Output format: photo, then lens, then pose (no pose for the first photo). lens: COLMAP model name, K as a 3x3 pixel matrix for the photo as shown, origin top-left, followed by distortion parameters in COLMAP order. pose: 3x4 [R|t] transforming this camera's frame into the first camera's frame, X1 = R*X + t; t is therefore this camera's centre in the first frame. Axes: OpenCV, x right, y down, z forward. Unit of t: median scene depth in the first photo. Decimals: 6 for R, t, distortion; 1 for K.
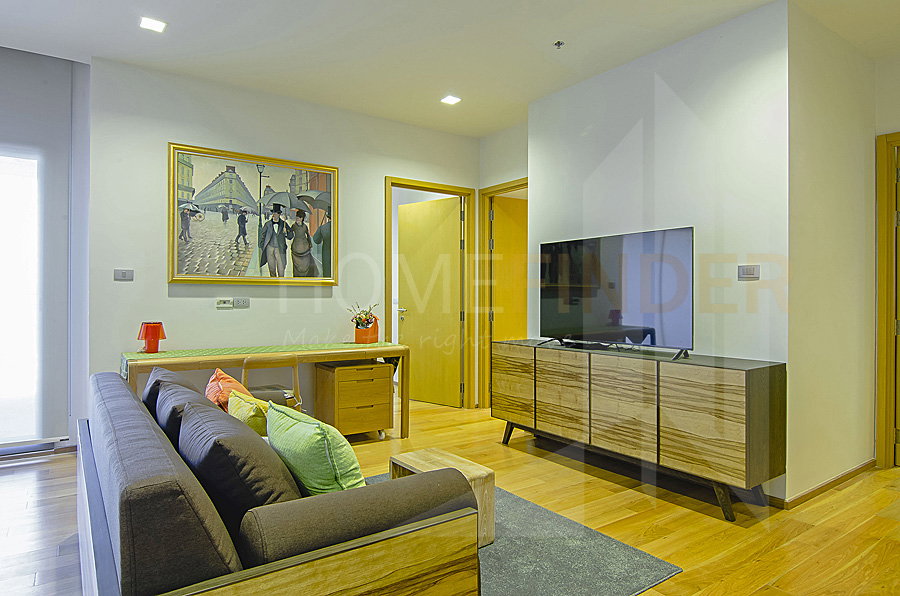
lens RADIAL K [[548.8, 0, 450.5], [0, 548.8, 295.9], [0, 0, 1]] dist [-0.009548, -0.003540]
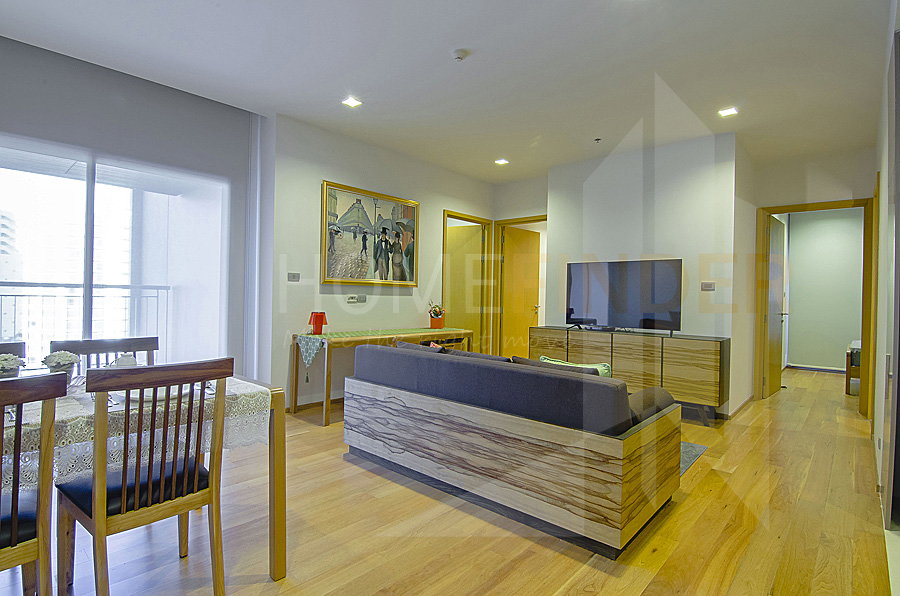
lens RADIAL K [[458.2, 0, 449.4], [0, 458.2, 297.8], [0, 0, 1]] dist [-0.001212, -0.000076]
pose [[0.973801, 0.016298, 0.226818, -0.423779], [-0.018612, 0.999794, 0.008068, -0.002821], [-0.226640, -0.012079, 0.973904, -0.169002]]
